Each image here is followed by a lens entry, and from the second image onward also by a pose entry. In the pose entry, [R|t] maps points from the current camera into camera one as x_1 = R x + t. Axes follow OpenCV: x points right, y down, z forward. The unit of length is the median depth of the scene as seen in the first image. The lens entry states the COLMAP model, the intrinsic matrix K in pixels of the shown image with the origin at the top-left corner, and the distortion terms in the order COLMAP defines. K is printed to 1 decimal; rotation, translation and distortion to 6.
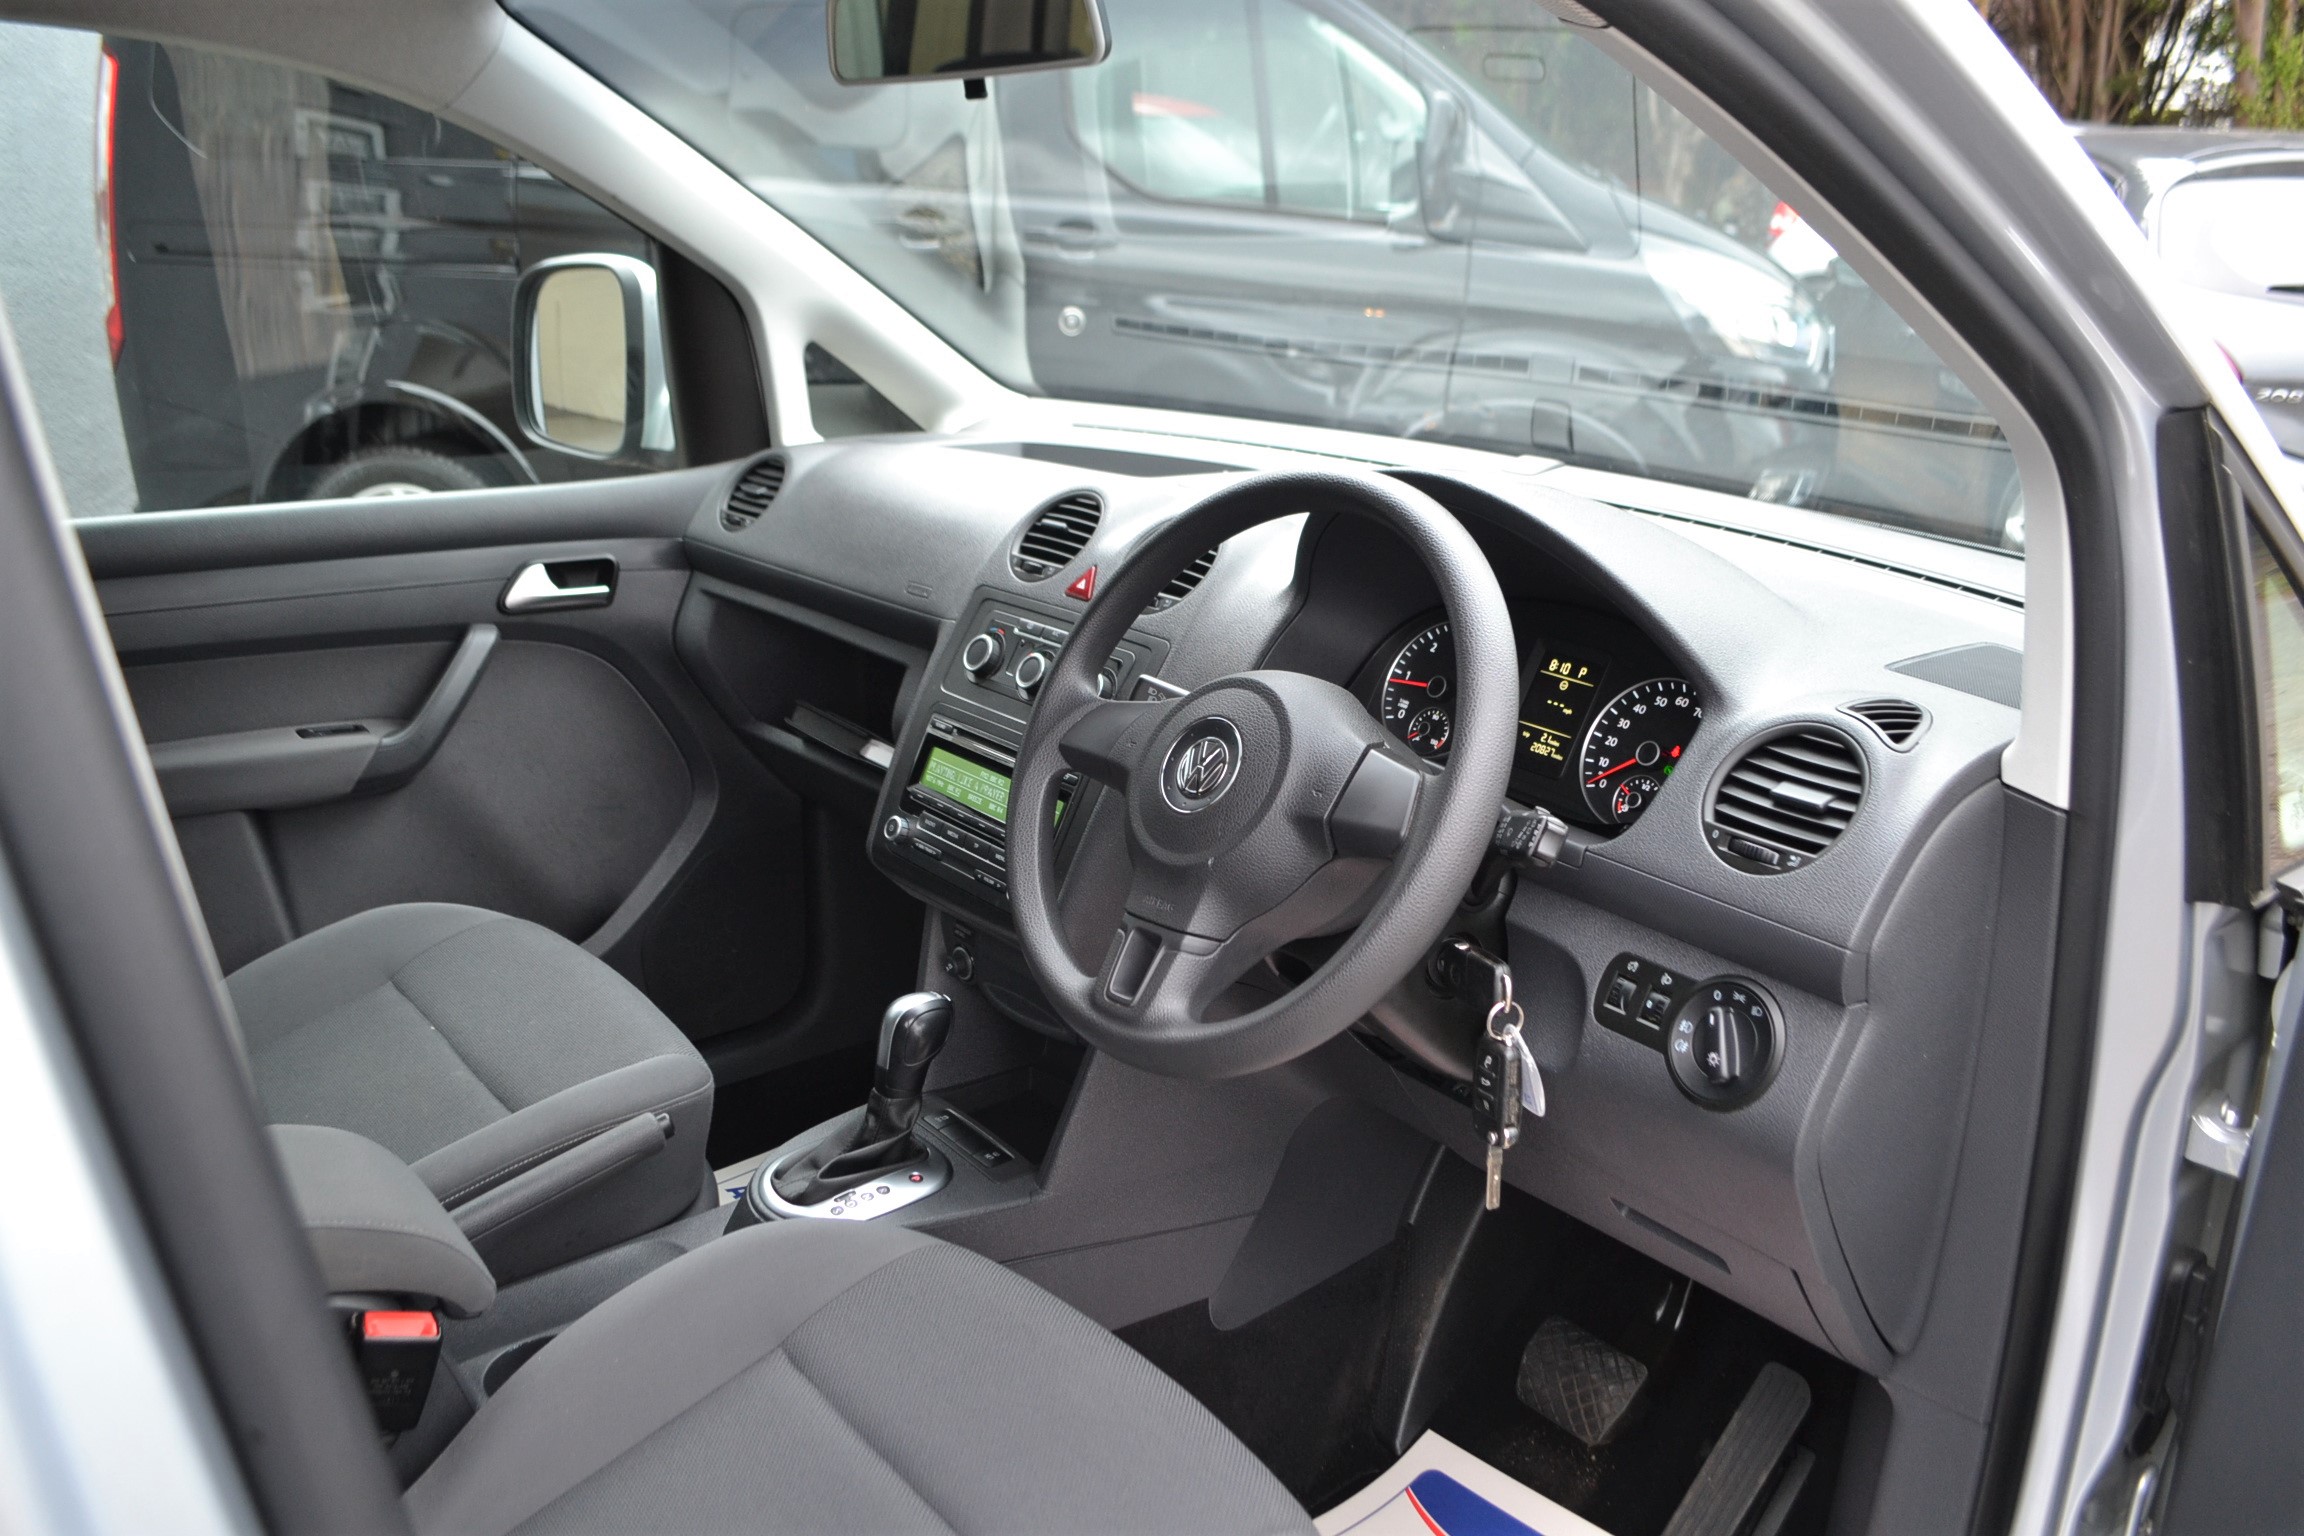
lens RADIAL K [[1838.5, 0, 1148.9], [0, 1838.5, 743.8], [0, 0, 1]] dist [-0.076263, 0.004667]
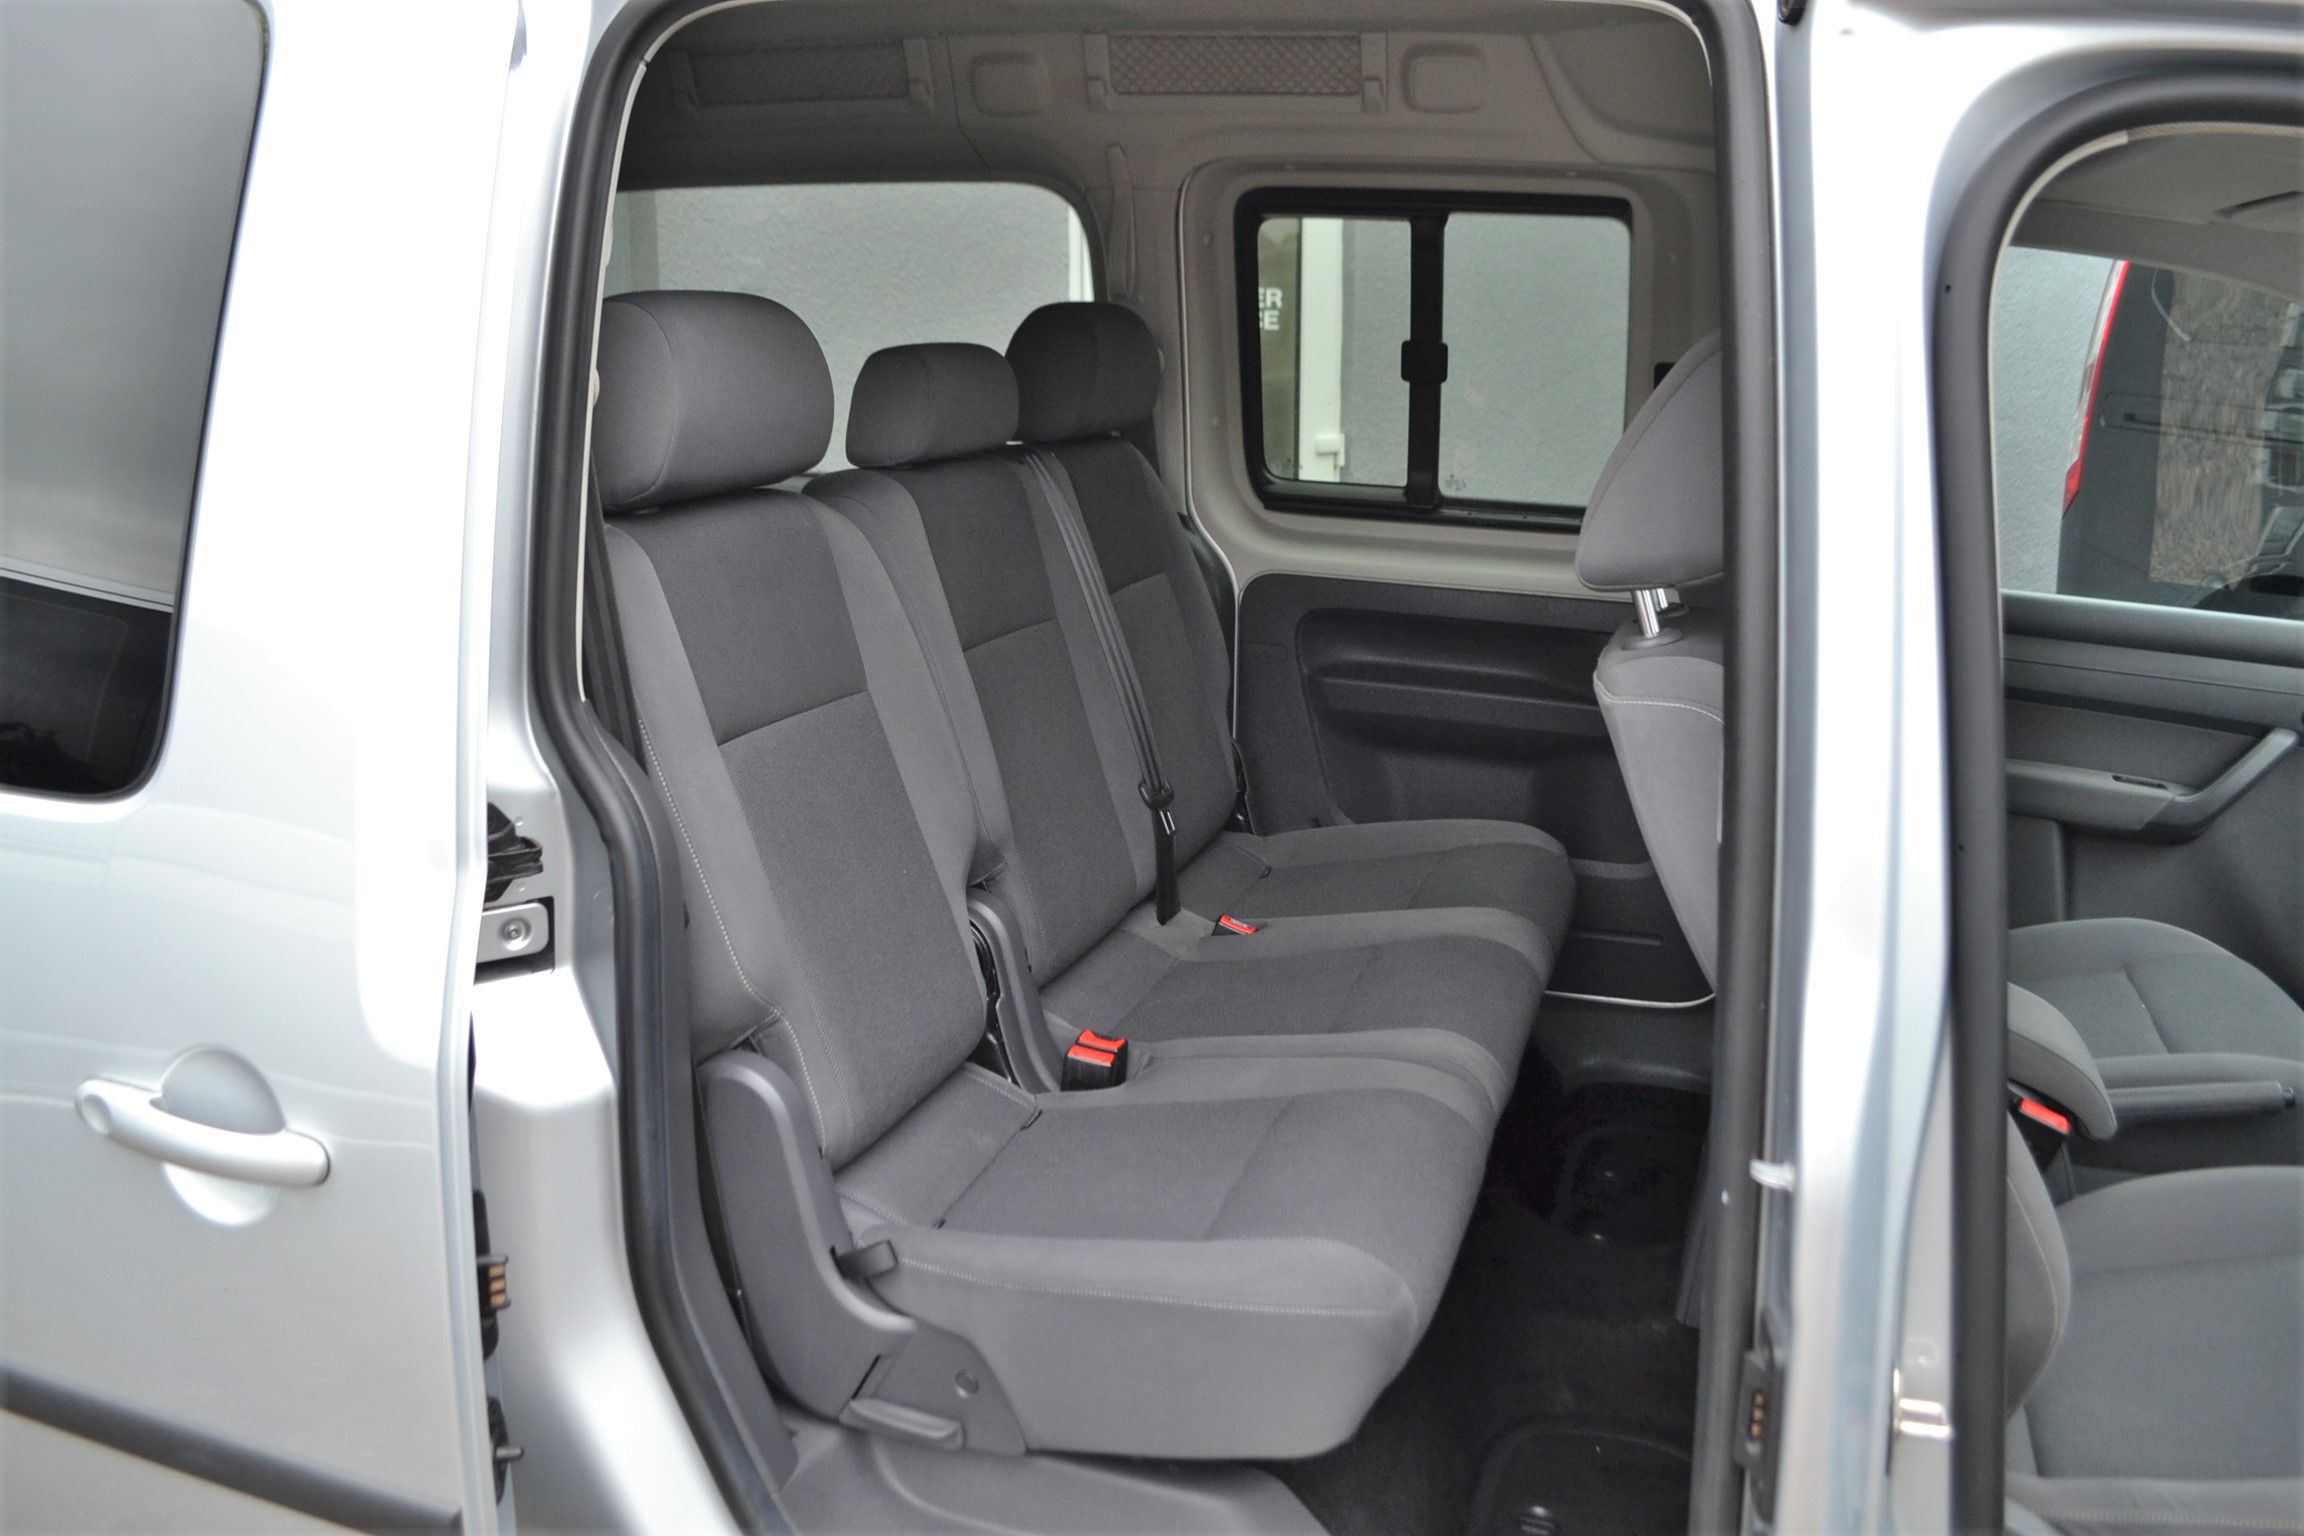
lens RADIAL K [[1838.5, 0, 1148.9], [0, 1838.5, 743.8], [0, 0, 1]] dist [-0.076263, 0.004667]
pose [[0.546923, 0.194866, -0.814188, 0.212157], [-0.270379, 0.961531, 0.048507, 0.101198], [0.792320, 0.193610, 0.578571, -0.325611]]
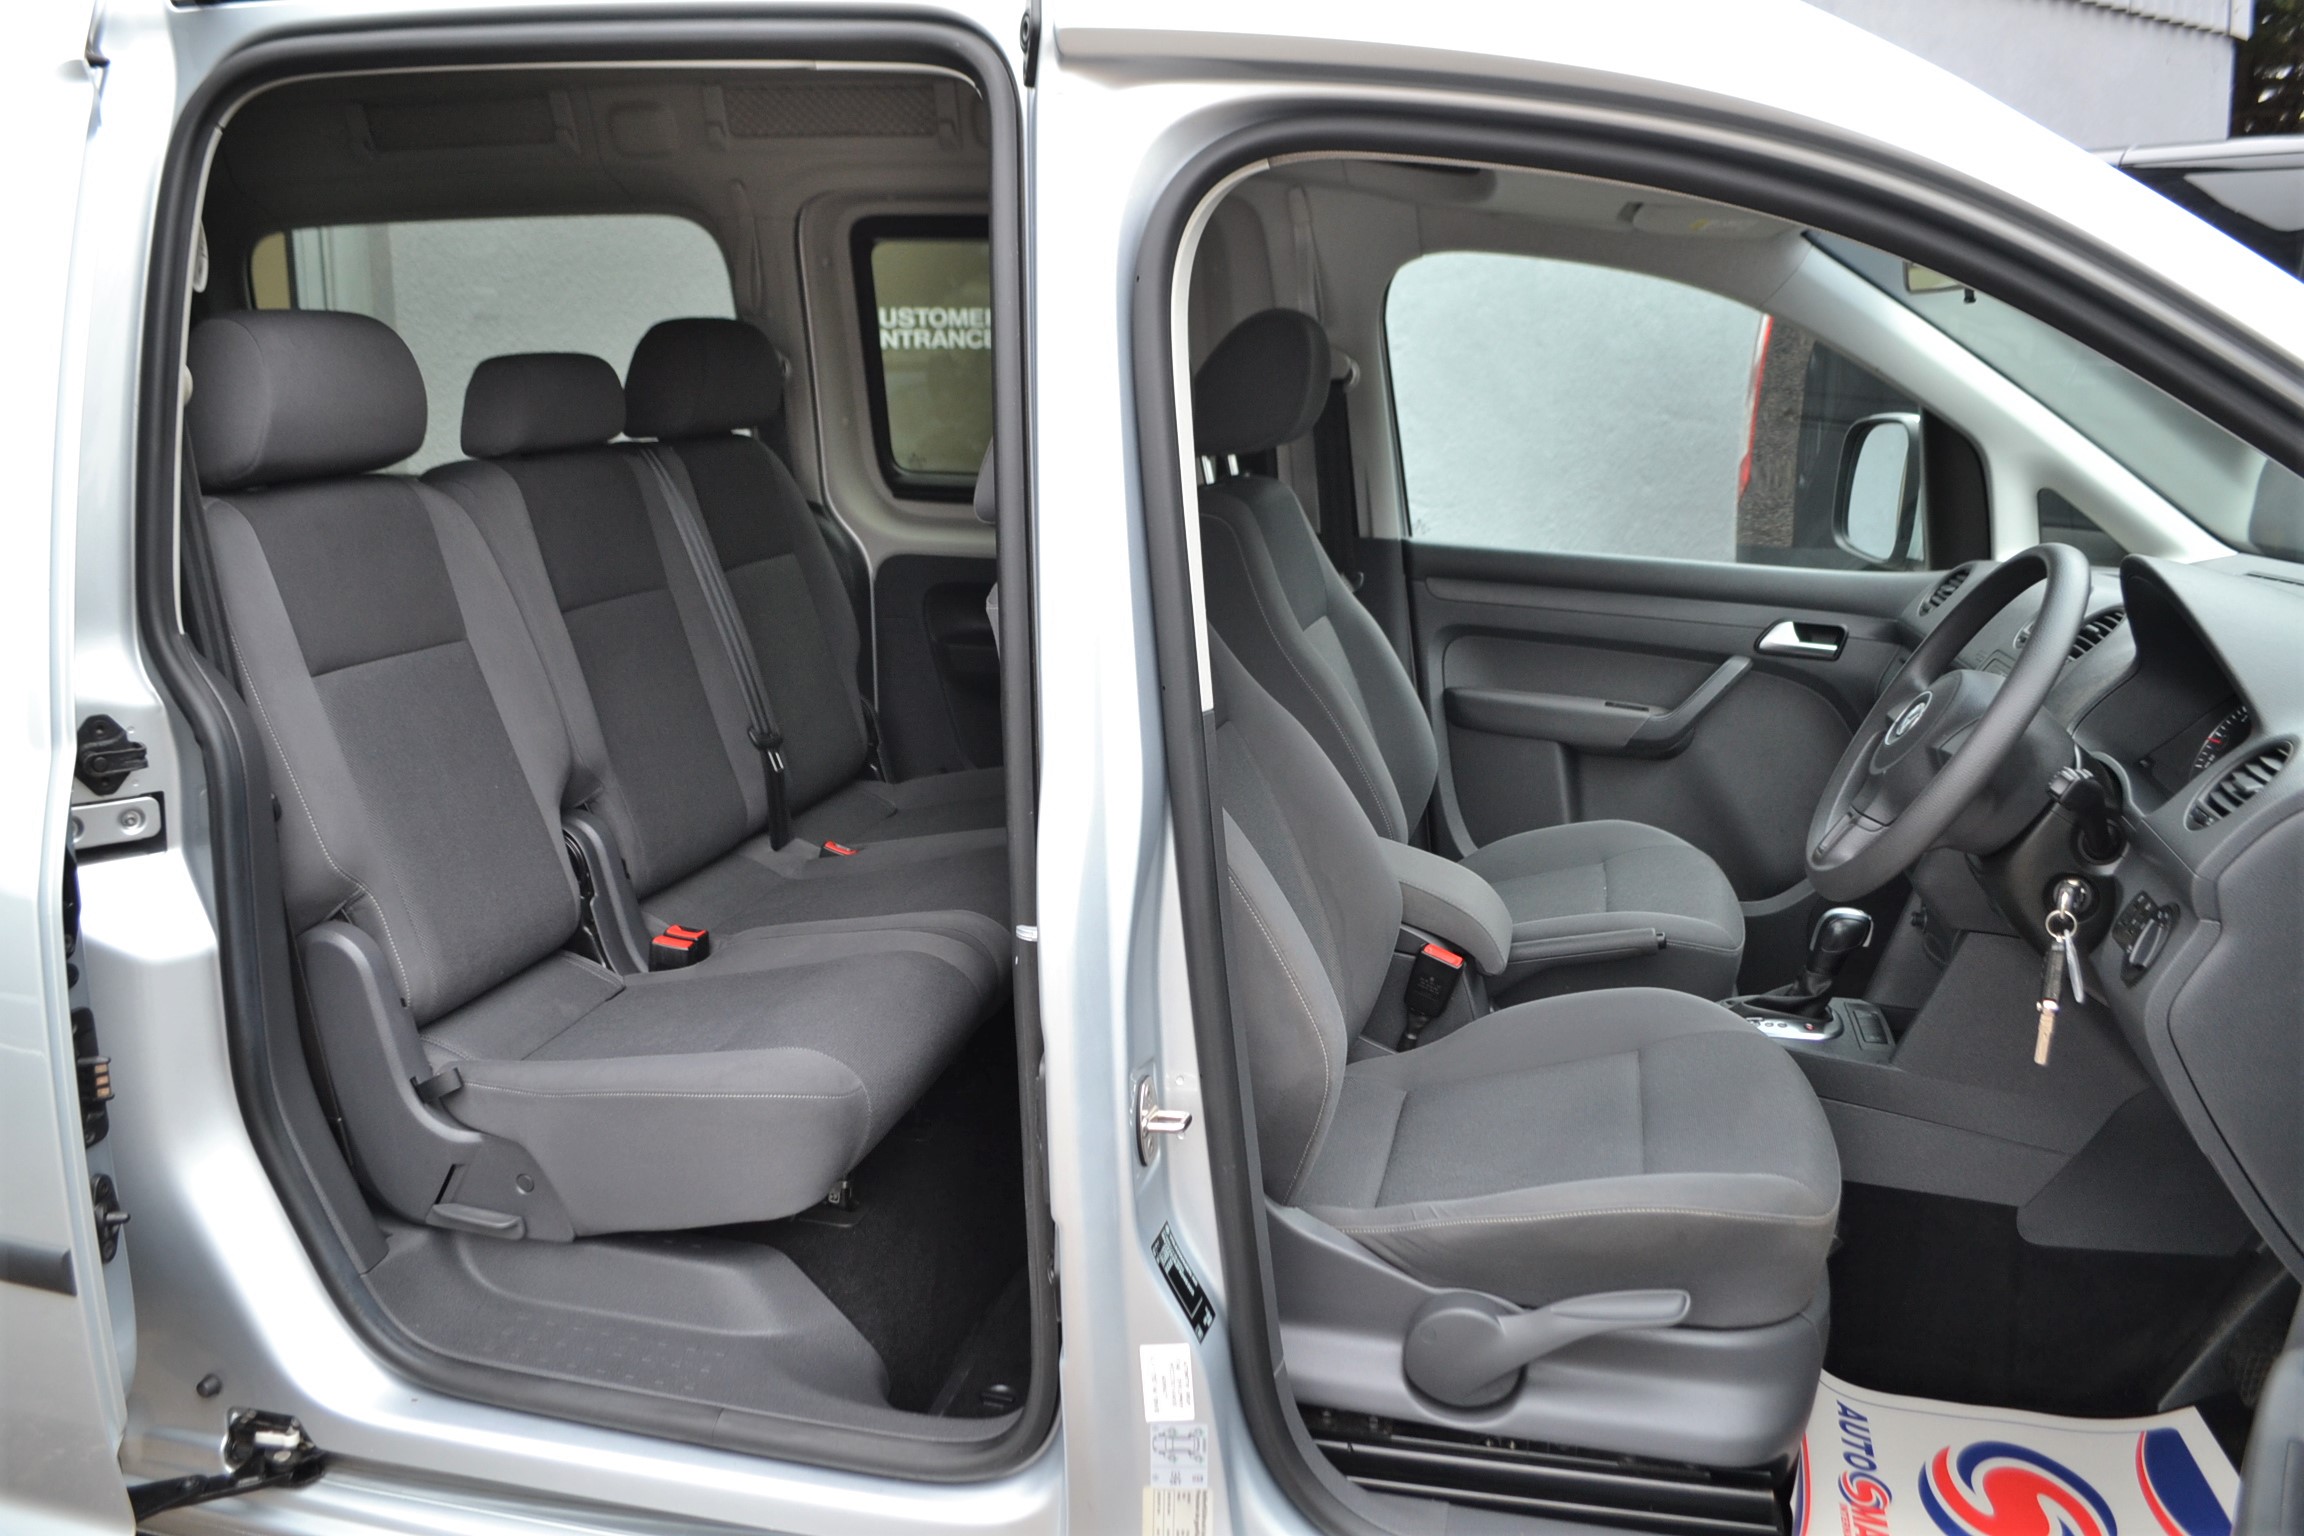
lens RADIAL K [[1838.5, 0, 1148.9], [0, 1838.5, 743.8], [0, 0, 1]] dist [-0.076263, 0.004667]
pose [[0.619436, 0.165014, -0.767509, 0.510003], [-0.242051, 0.970173, 0.013233, 0.105641], [0.746800, 0.177579, 0.640902, -0.290718]]
